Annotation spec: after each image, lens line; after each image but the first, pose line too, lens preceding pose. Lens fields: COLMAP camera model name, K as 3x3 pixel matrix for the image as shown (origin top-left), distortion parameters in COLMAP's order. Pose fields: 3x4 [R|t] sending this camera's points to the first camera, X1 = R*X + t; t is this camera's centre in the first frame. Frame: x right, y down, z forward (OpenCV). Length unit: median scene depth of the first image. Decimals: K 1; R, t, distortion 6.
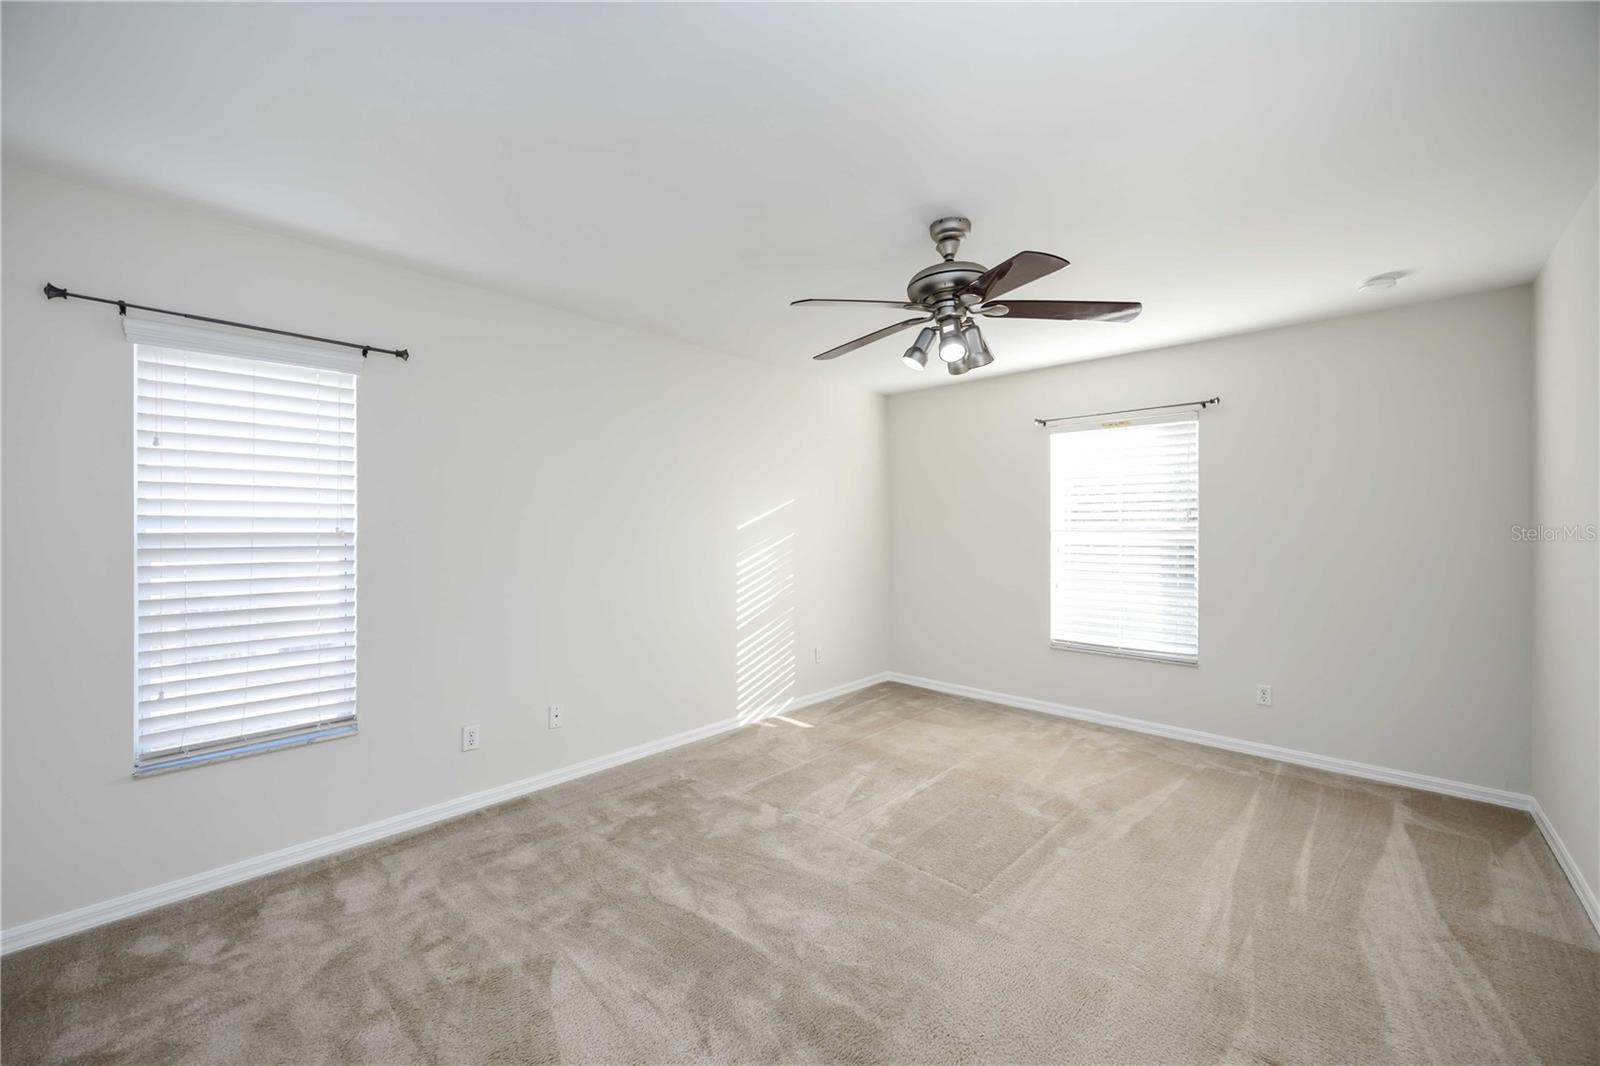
lens RADIAL K [[621.8, 0, 796.2], [0, 621.8, 540.0], [0, 0, 1]] dist [0.000659, 0.000200]
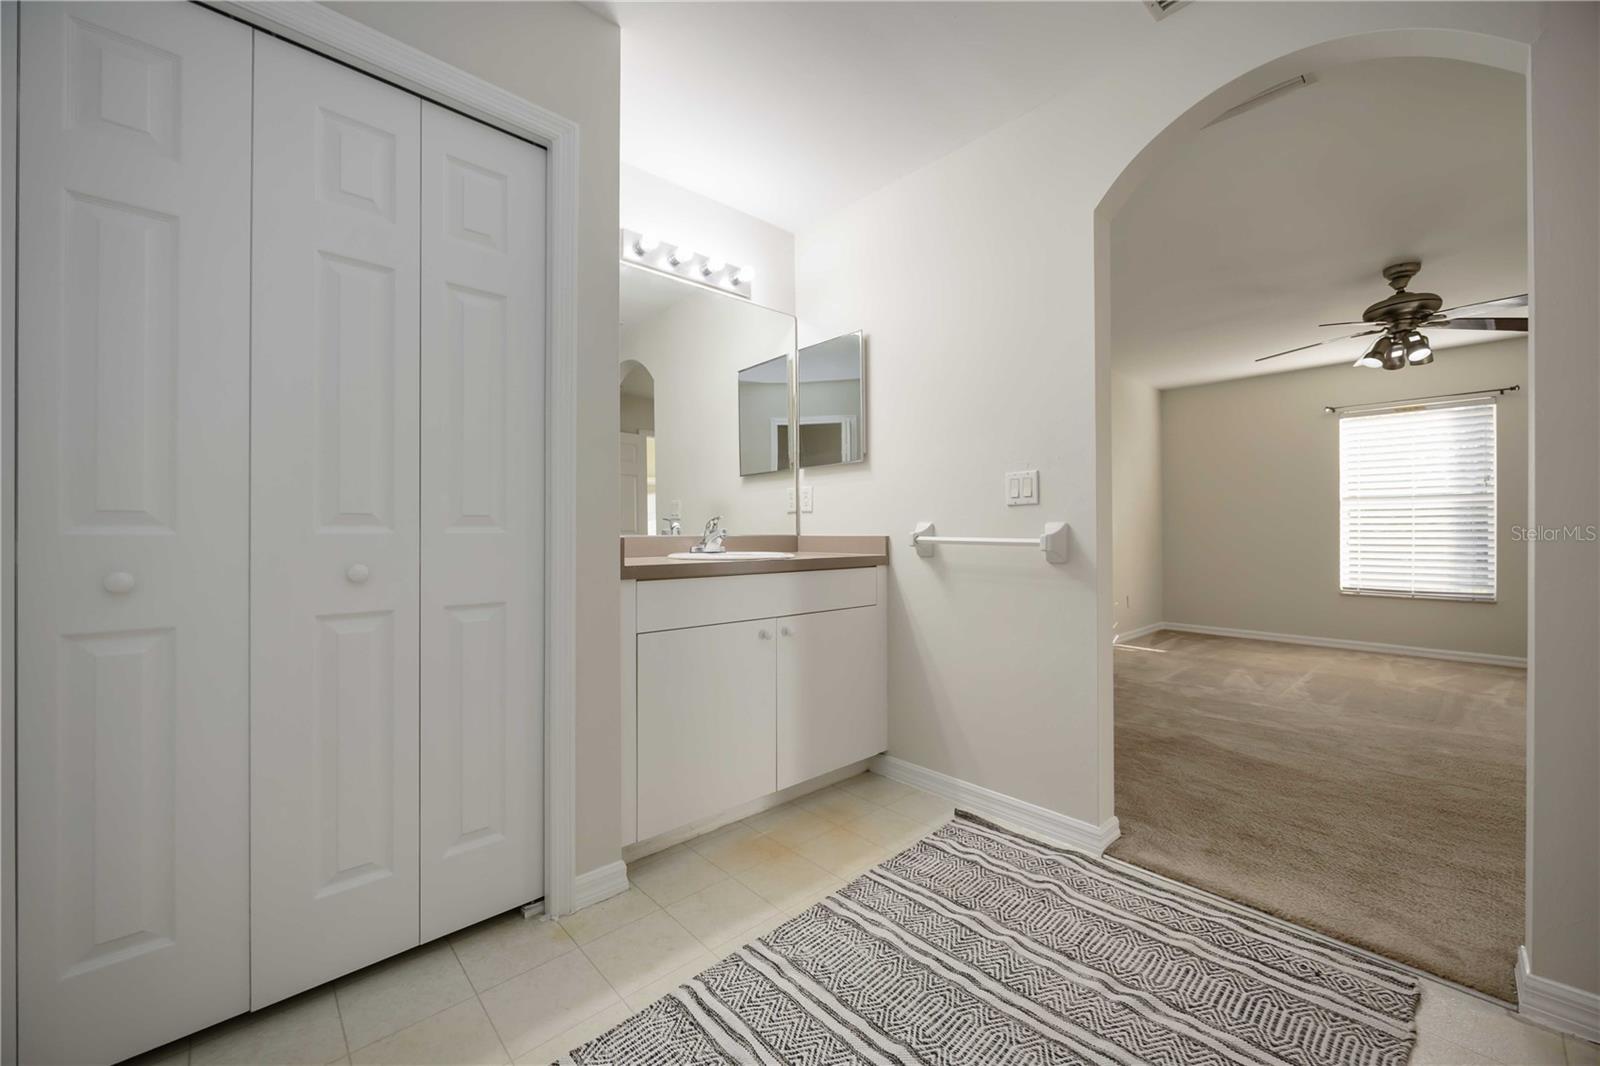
lens RADIAL K [[621.8, 0, 796.2], [0, 621.8, 540.0], [0, 0, 1]] dist [0.000659, 0.000200]
pose [[0.996763, 0.002486, -0.080363, -0.620548], [-0.002860, 0.999986, -0.004540, 0.084390], [0.080350, 0.004755, 0.996755, -0.334488]]
